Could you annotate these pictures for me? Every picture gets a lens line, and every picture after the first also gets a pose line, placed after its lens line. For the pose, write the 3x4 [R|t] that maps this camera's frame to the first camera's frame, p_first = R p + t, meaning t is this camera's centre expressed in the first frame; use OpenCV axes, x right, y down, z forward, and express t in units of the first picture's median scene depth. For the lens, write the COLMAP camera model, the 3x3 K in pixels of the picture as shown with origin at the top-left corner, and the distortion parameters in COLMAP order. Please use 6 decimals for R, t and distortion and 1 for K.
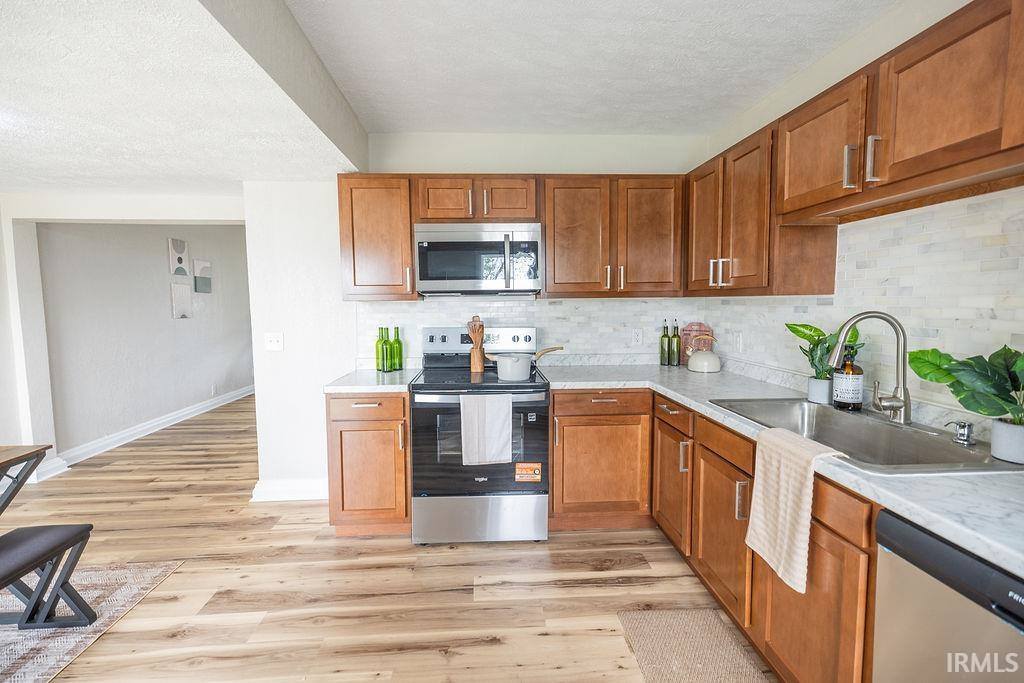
lens RADIAL K [[434.1, 0, 503.9], [0, 434.1, 336.5], [0, 0, 1]] dist [0.000413, 0.000393]
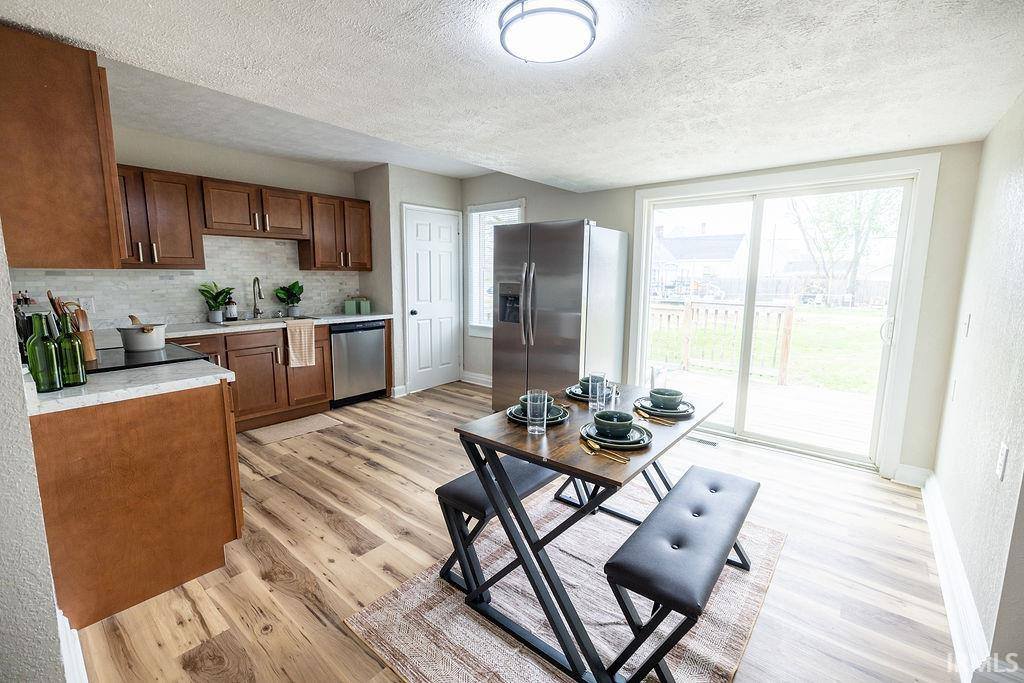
lens RADIAL K [[434.1, 0, 503.9], [0, 434.1, 336.5], [0, 0, 1]] dist [0.000413, 0.000393]
pose [[-0.713063, -0.097338, 0.694310, -1.420844], [0.057150, 0.978950, 0.195936, -0.091307], [-0.698766, 0.179395, -0.692491, 1.252050]]
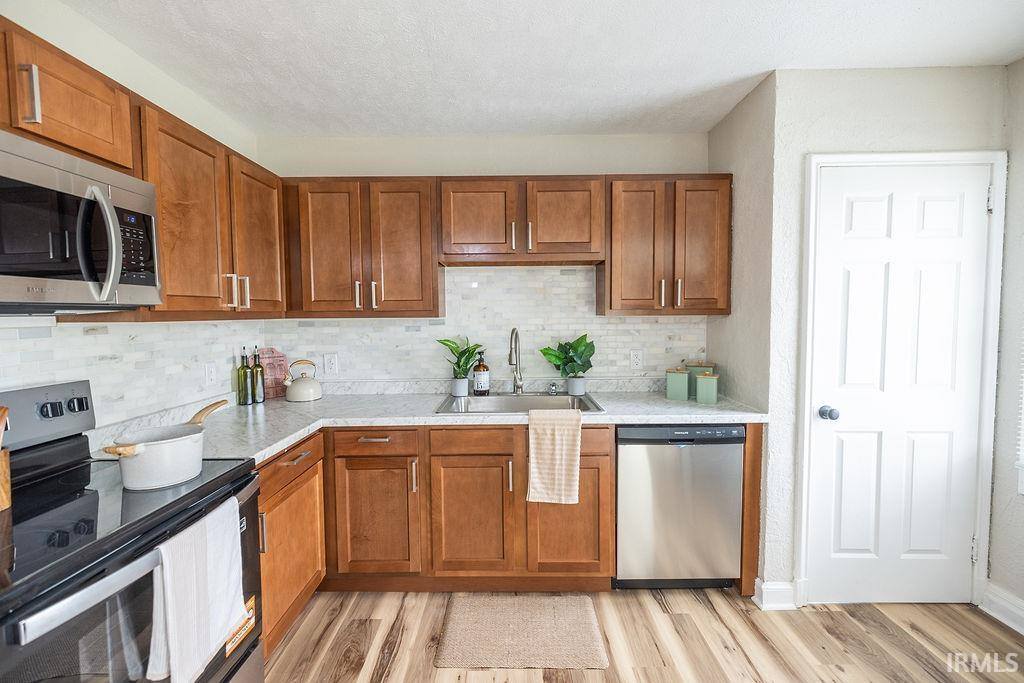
lens RADIAL K [[434.1, 0, 503.9], [0, 434.1, 336.5], [0, 0, 1]] dist [0.000413, 0.000393]
pose [[0.067439, -0.042105, 0.996835, -0.516977], [0.090211, 0.995274, 0.035936, -0.059173], [-0.993637, 0.087502, 0.070918, 0.632517]]
